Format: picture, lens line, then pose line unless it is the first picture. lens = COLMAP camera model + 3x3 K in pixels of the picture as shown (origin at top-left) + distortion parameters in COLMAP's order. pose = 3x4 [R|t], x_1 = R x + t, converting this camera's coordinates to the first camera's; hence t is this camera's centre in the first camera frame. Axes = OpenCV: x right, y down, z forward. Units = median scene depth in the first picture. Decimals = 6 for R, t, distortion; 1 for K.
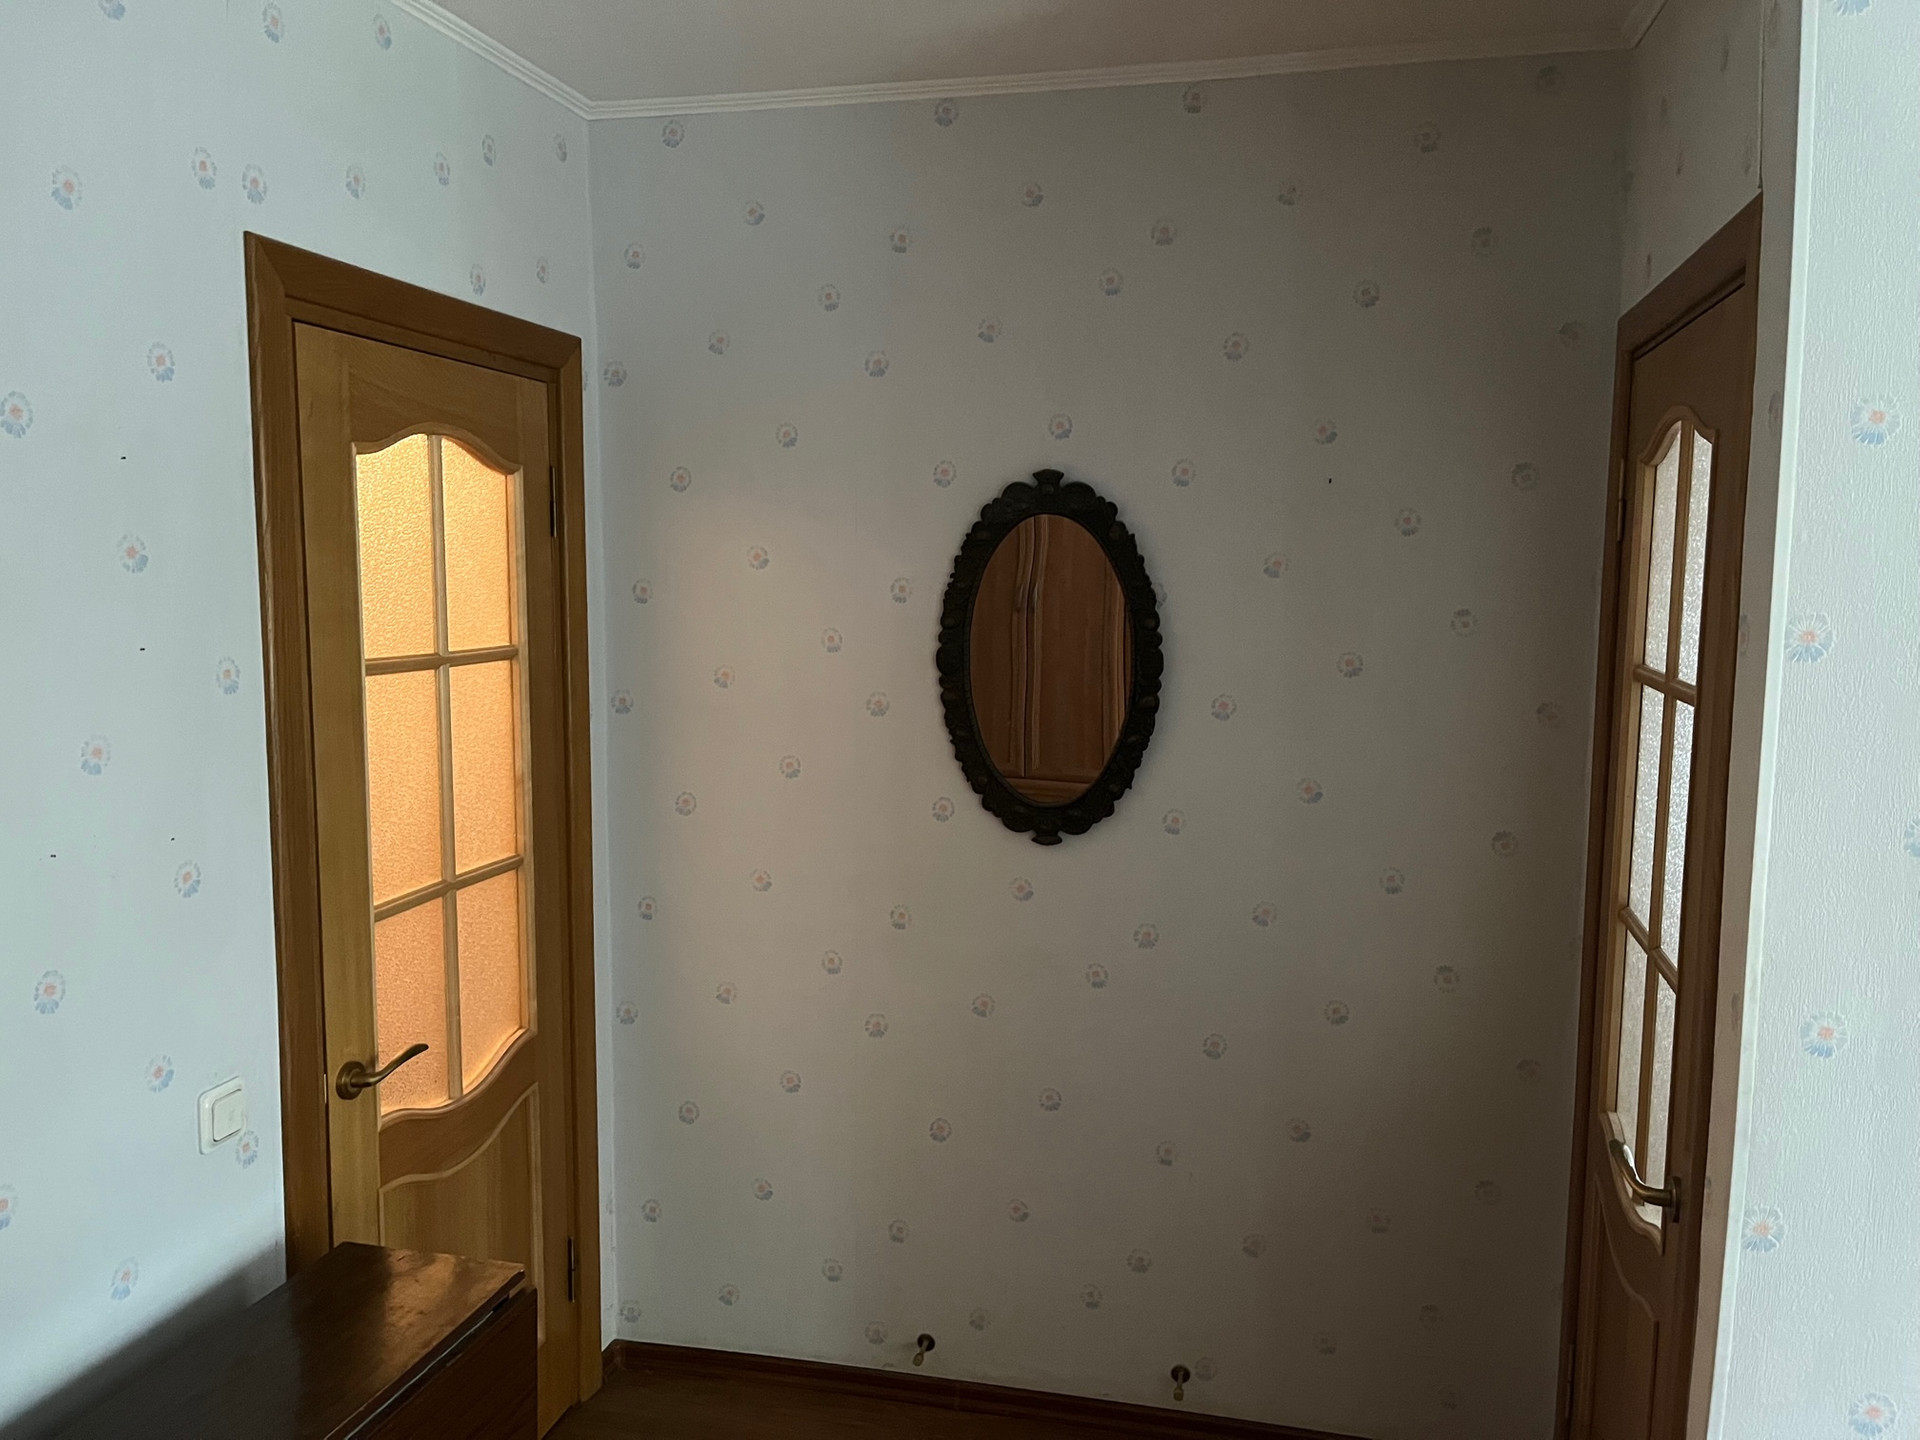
lens RADIAL K [[1450.8, 0, 961.8], [0, 1450.8, 723.3], [0, 0, 1]] dist [0.039182, -0.021190]
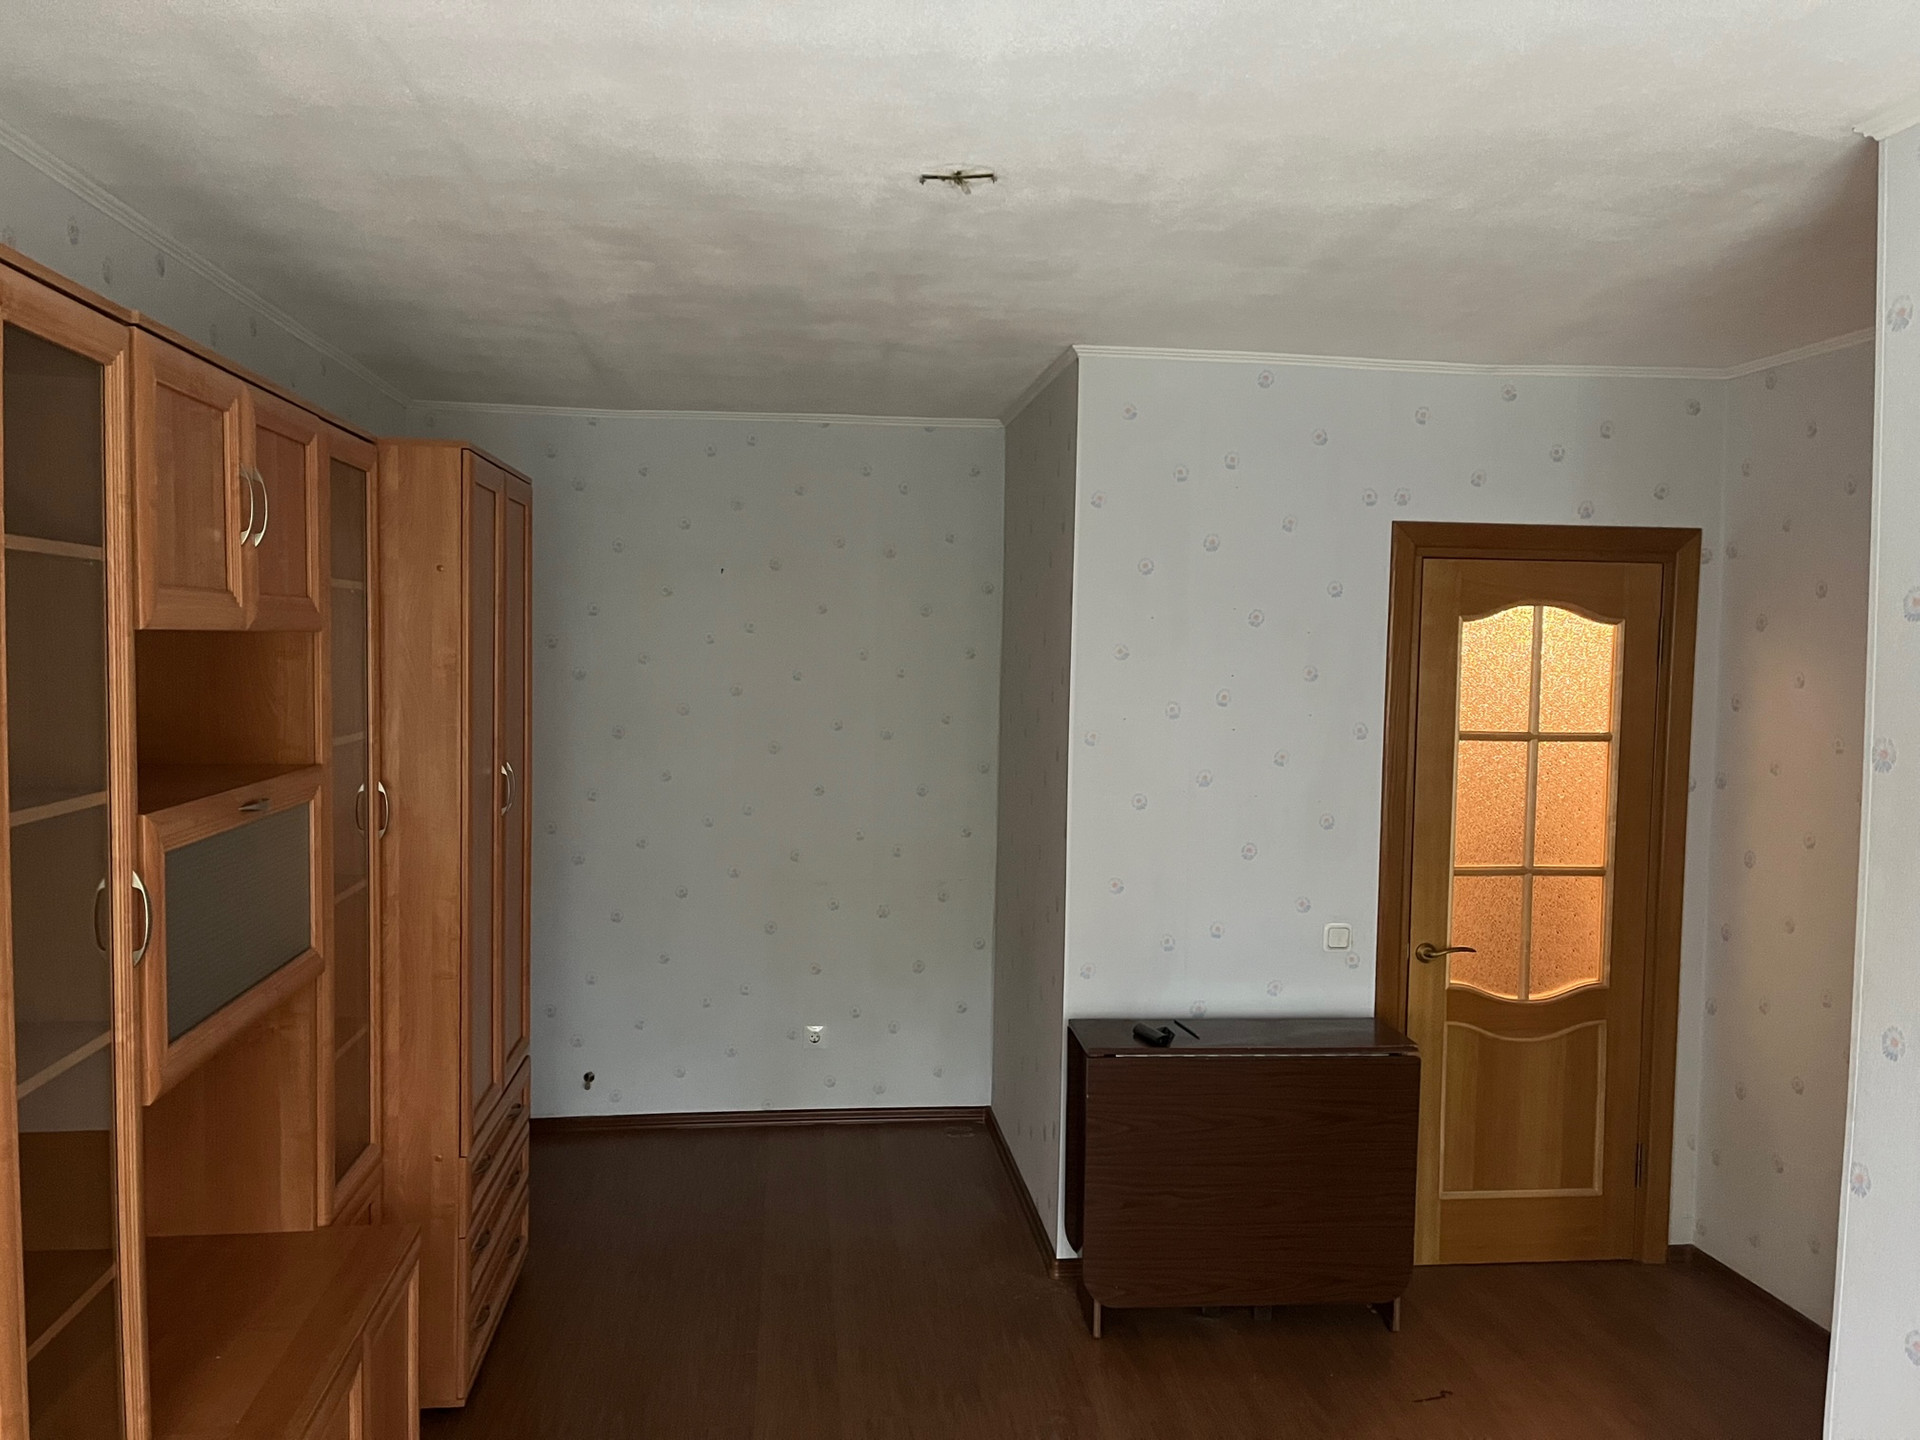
lens RADIAL K [[1450.8, 0, 965.9], [0, 1450.8, 726.0], [0, 0, 1]] dist [0.039182, -0.021190]
pose [[0.348600, 0.053073, -0.935768, 0.980958], [-0.115643, 0.993202, 0.013251, -0.001623], [0.930110, 0.103596, 0.352368, -0.208669]]
